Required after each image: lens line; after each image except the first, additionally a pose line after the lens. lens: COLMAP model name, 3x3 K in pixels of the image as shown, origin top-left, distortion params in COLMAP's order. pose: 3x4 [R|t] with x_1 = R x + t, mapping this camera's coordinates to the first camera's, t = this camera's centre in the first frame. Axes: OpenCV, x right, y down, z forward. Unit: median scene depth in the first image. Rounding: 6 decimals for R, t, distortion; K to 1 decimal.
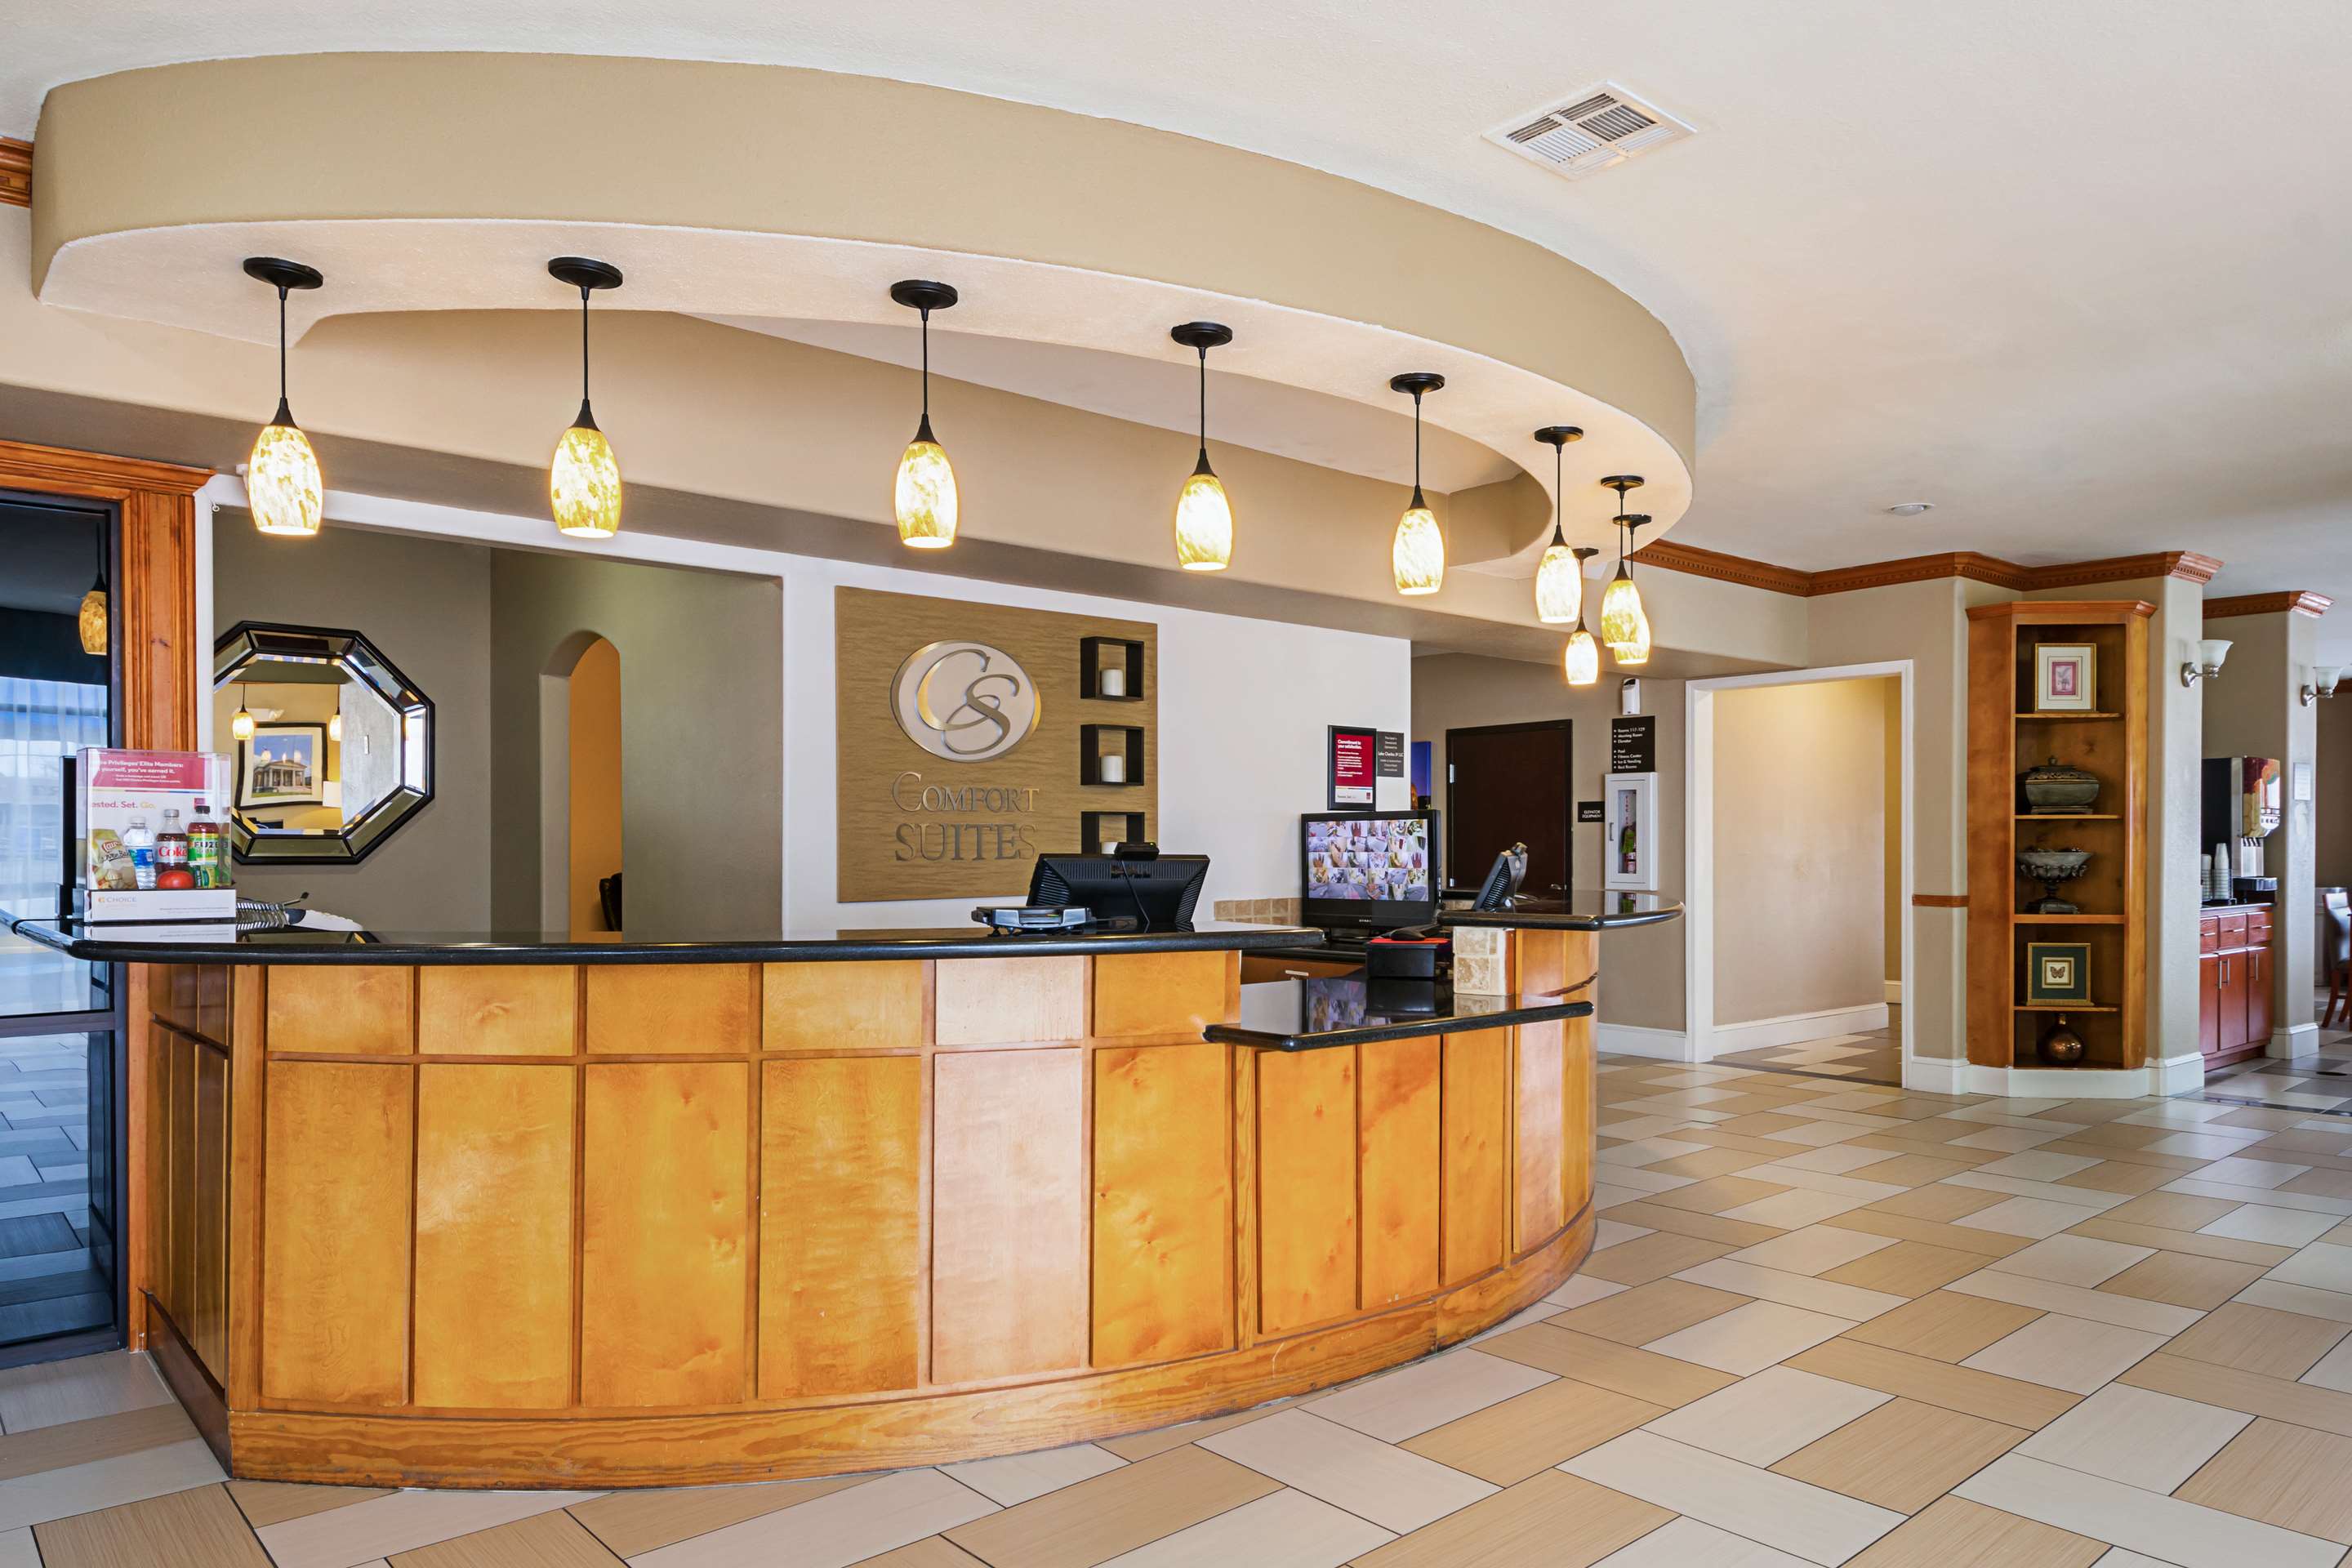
lens RADIAL K [[1528.2, 0, 1178.6], [0, 1528.2, 854.5], [0, 0, 1]] dist [0.025975, -0.001492]
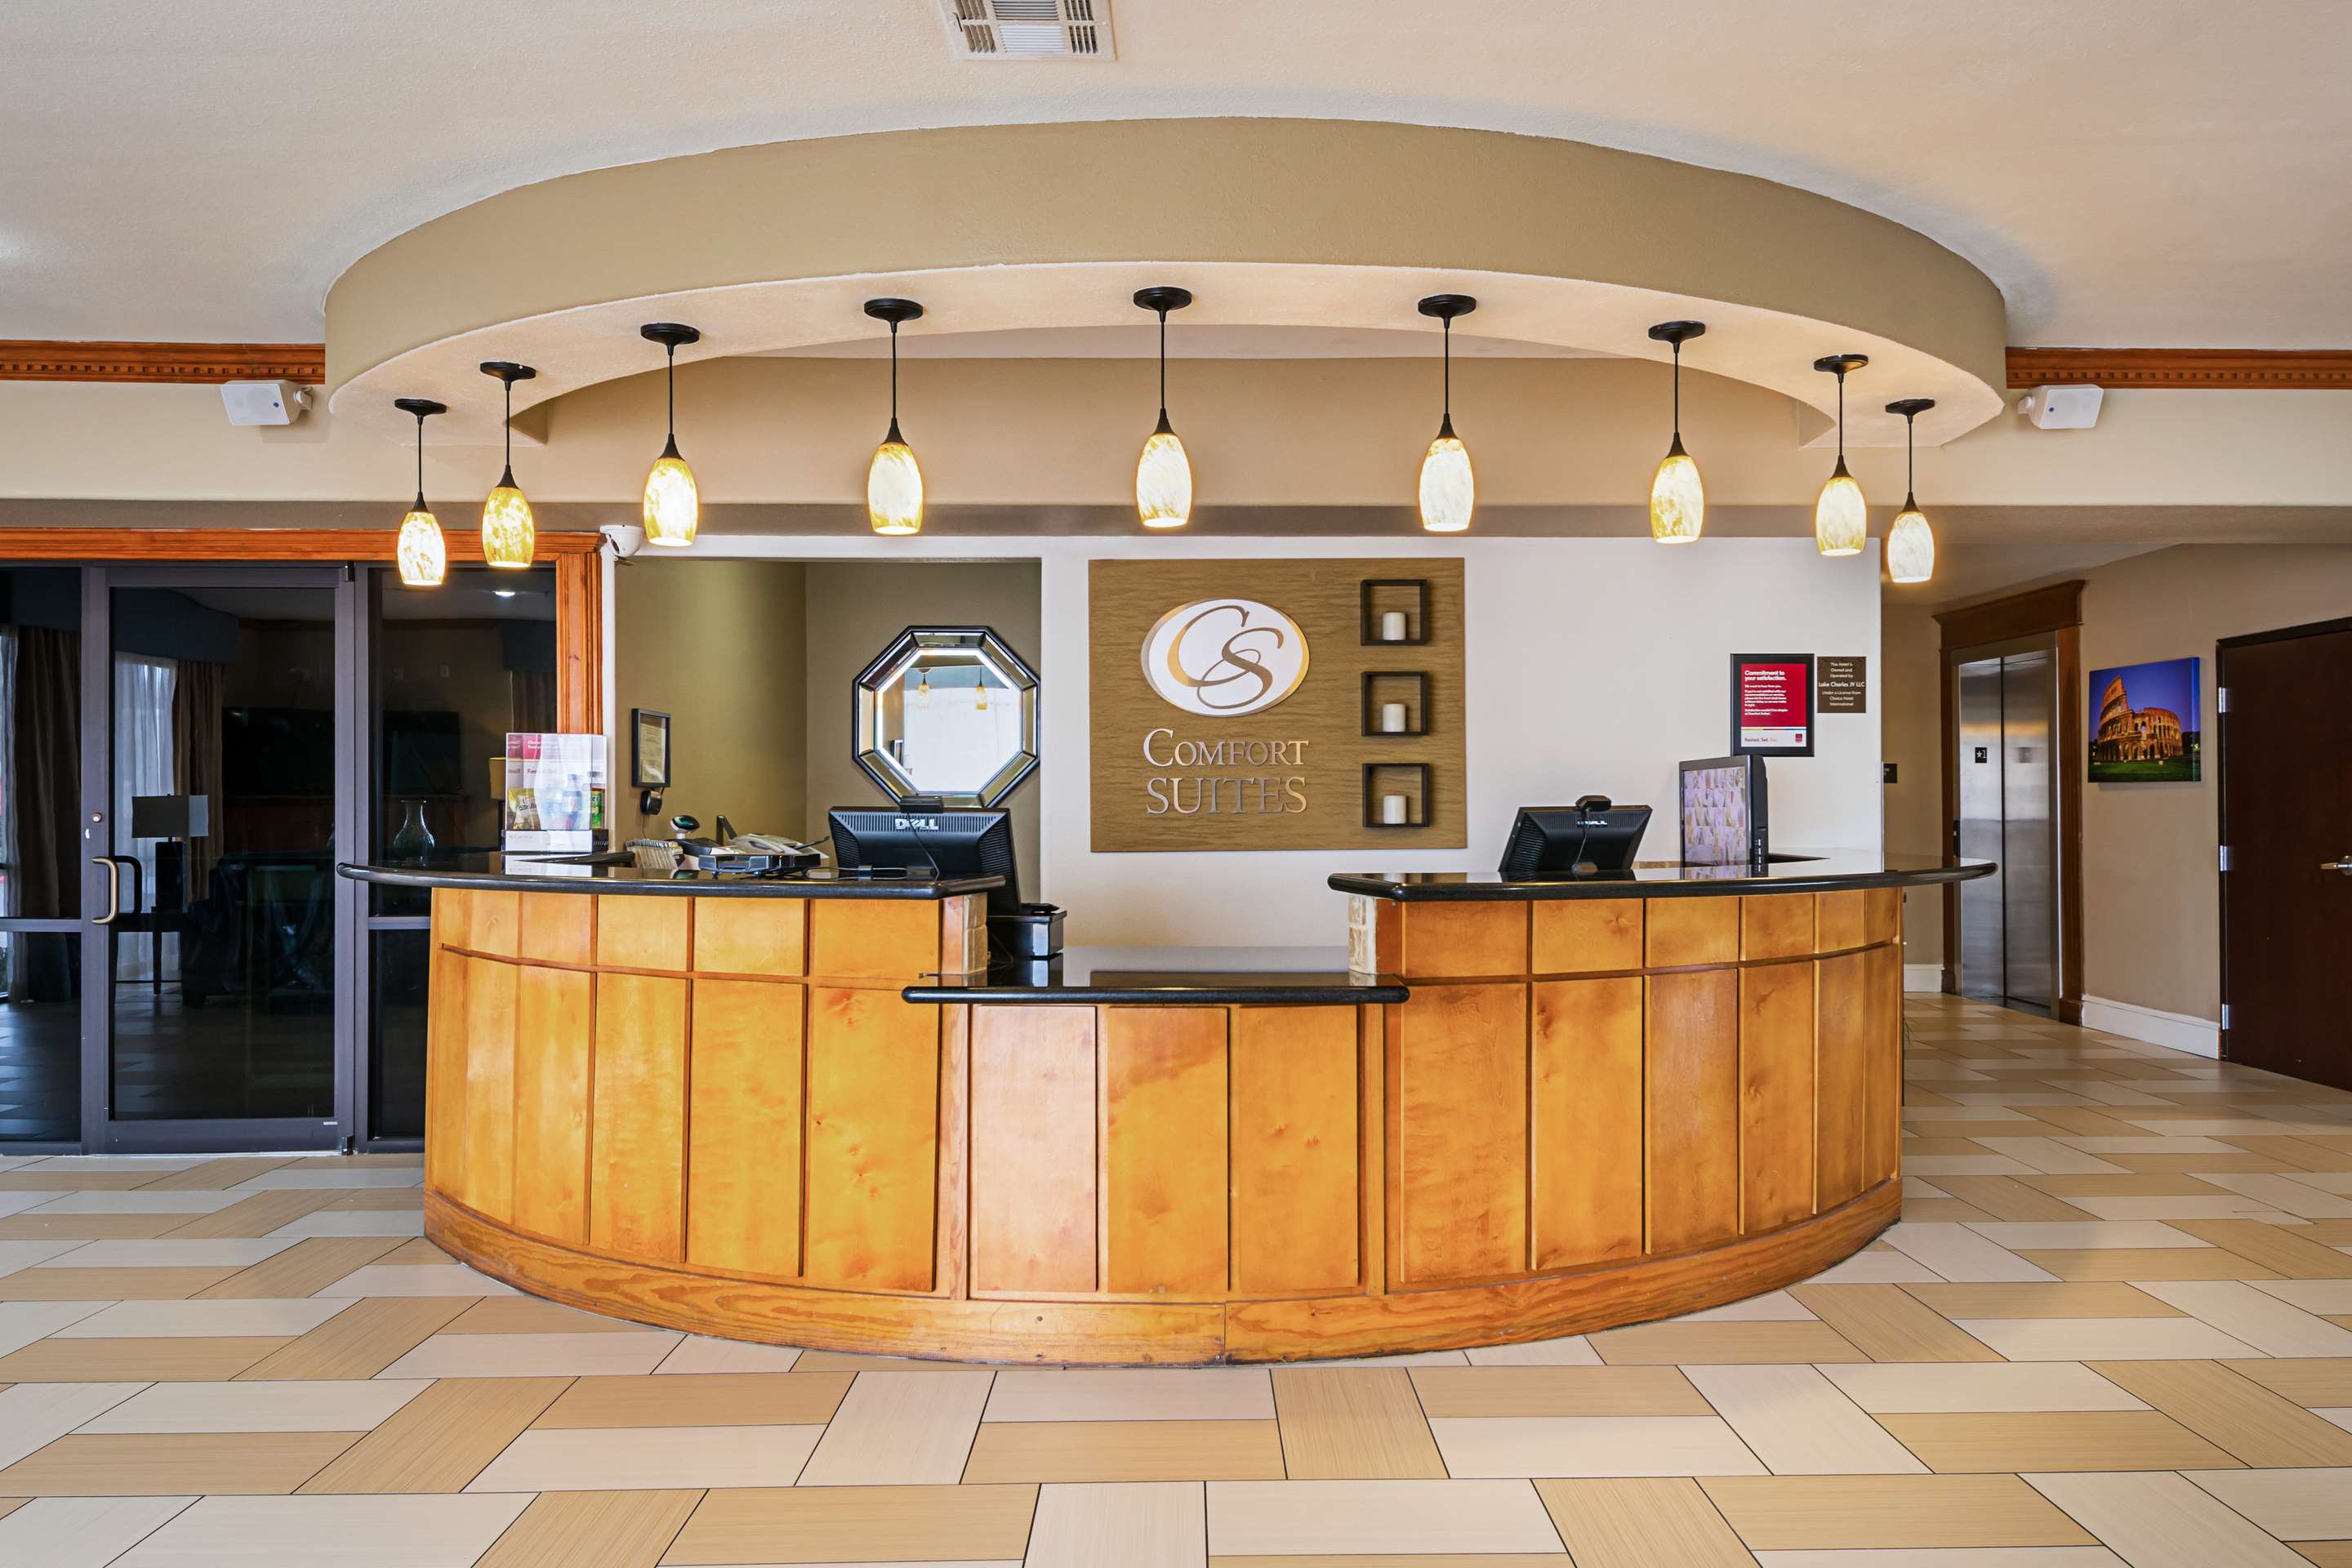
lens RADIAL K [[1573.4, 0, 1176.0], [0, 1573.4, 784.0], [0, 0, 1]] dist [0.029457, -0.001584]
pose [[0.750959, -0.007436, -0.660307, 0.574876], [-0.003492, 0.999878, -0.015230, -0.000224], [0.660339, 0.013743, 0.750841, 0.213983]]
